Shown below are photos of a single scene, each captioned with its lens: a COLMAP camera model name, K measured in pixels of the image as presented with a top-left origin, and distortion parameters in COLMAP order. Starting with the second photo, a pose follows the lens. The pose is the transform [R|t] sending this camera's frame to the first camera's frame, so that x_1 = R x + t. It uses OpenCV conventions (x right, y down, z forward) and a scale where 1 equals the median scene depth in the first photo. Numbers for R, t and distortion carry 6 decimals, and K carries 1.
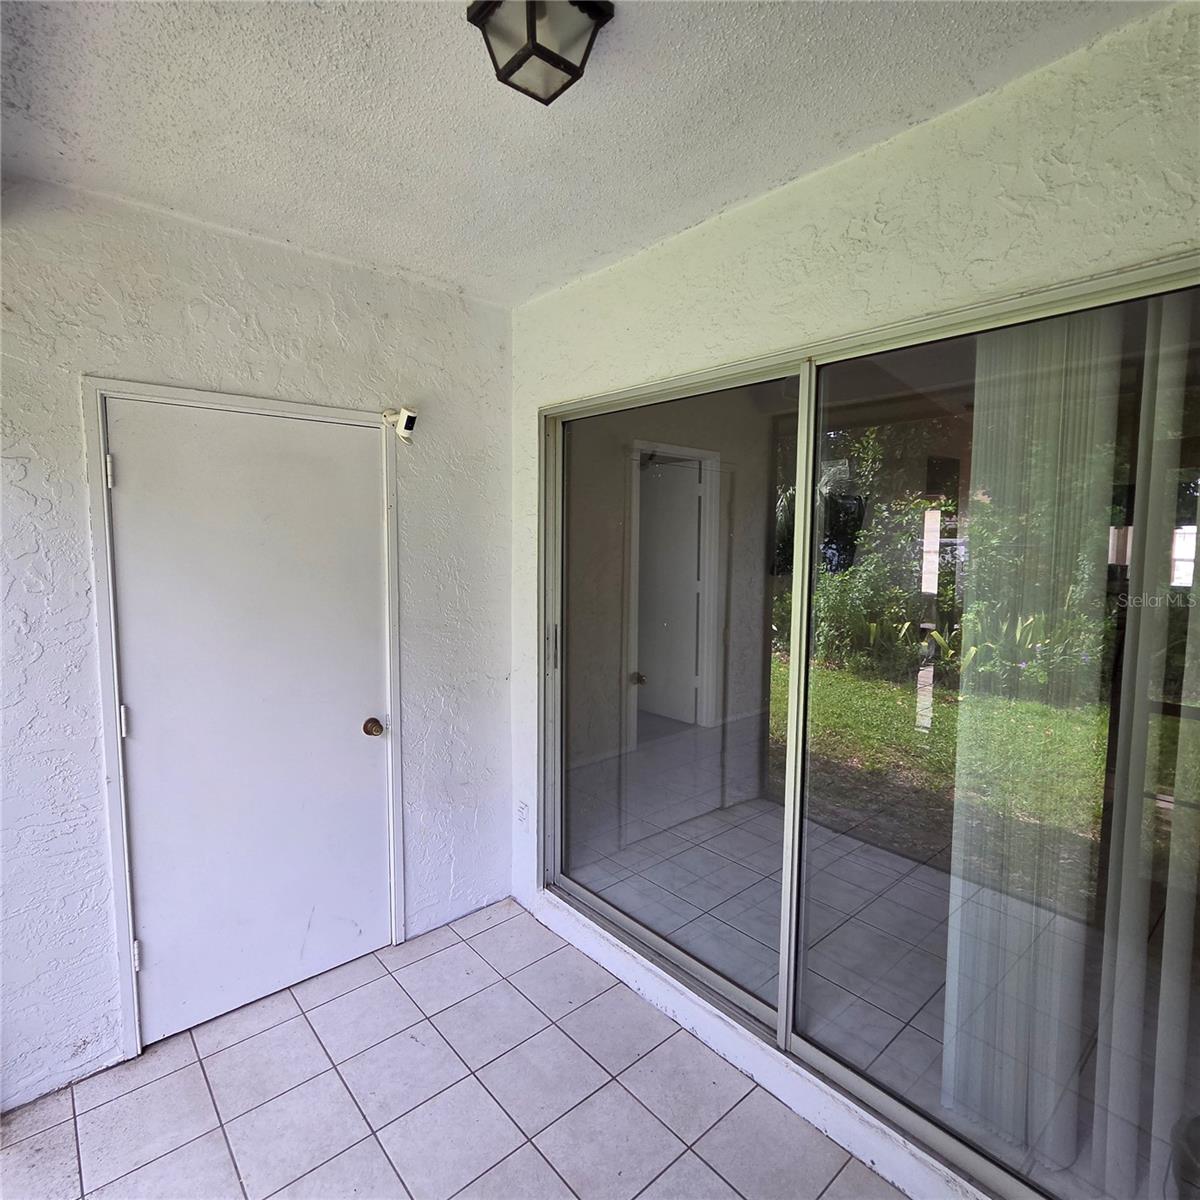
lens RADIAL K [[665.1, 0, 618.2], [0, 665.1, 591.0], [0, 0, 1]] dist [-0.001970, 0.002034]
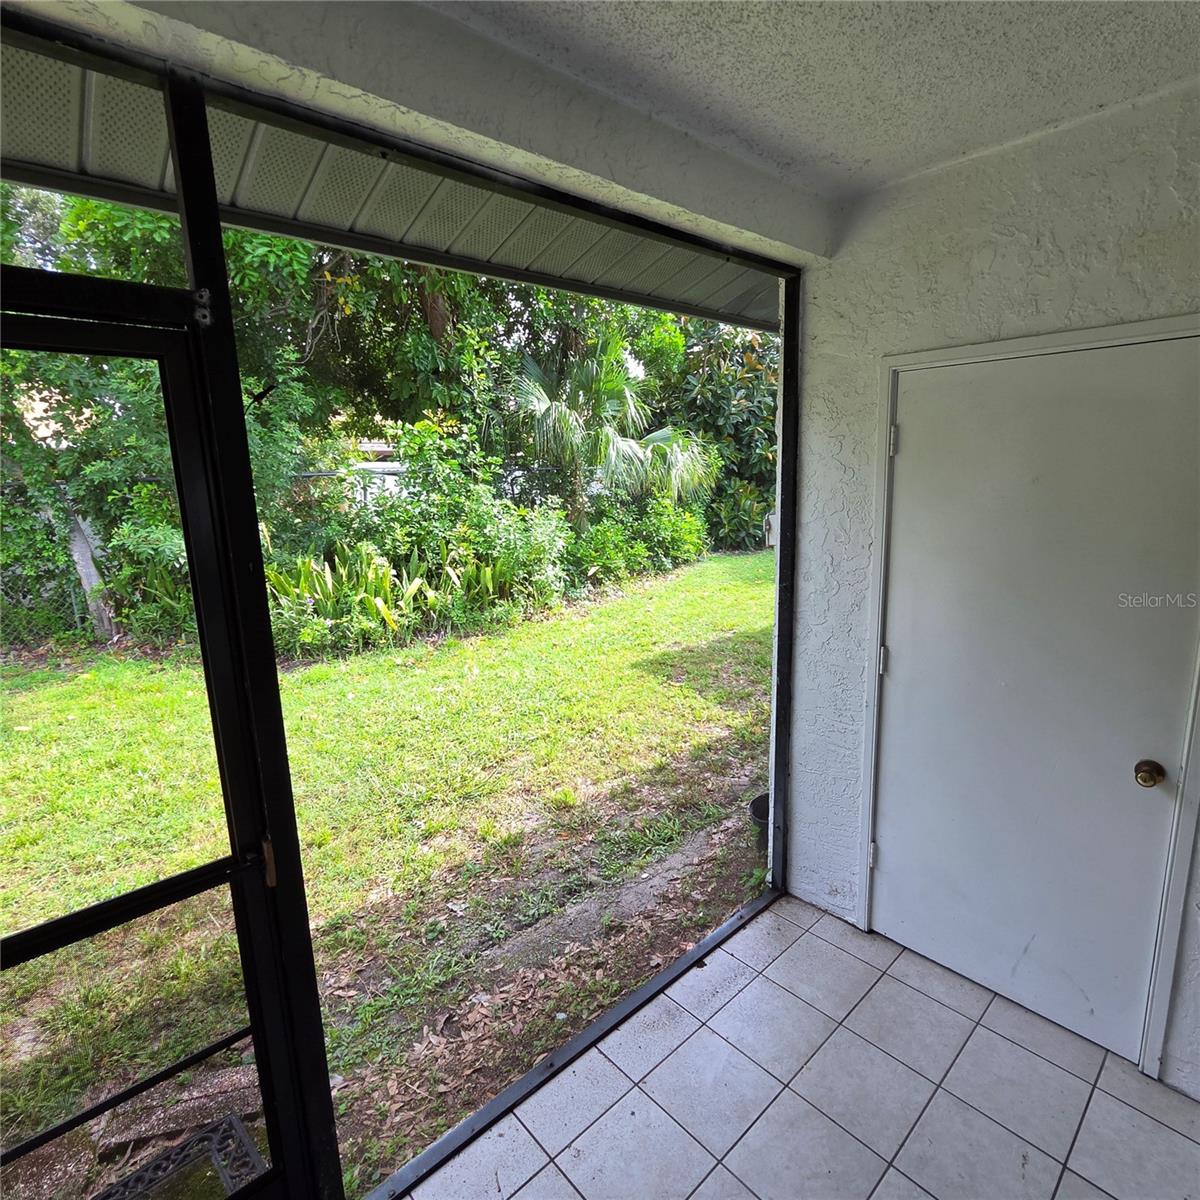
lens RADIAL K [[665.1, 0, 618.2], [0, 665.1, 591.0], [0, 0, 1]] dist [-0.001970, 0.002034]
pose [[0.017361, 0.180127, -0.983490, 0.342821], [-0.058800, 0.982120, 0.178838, -0.096372], [0.998119, 0.054724, 0.027642, 0.484200]]
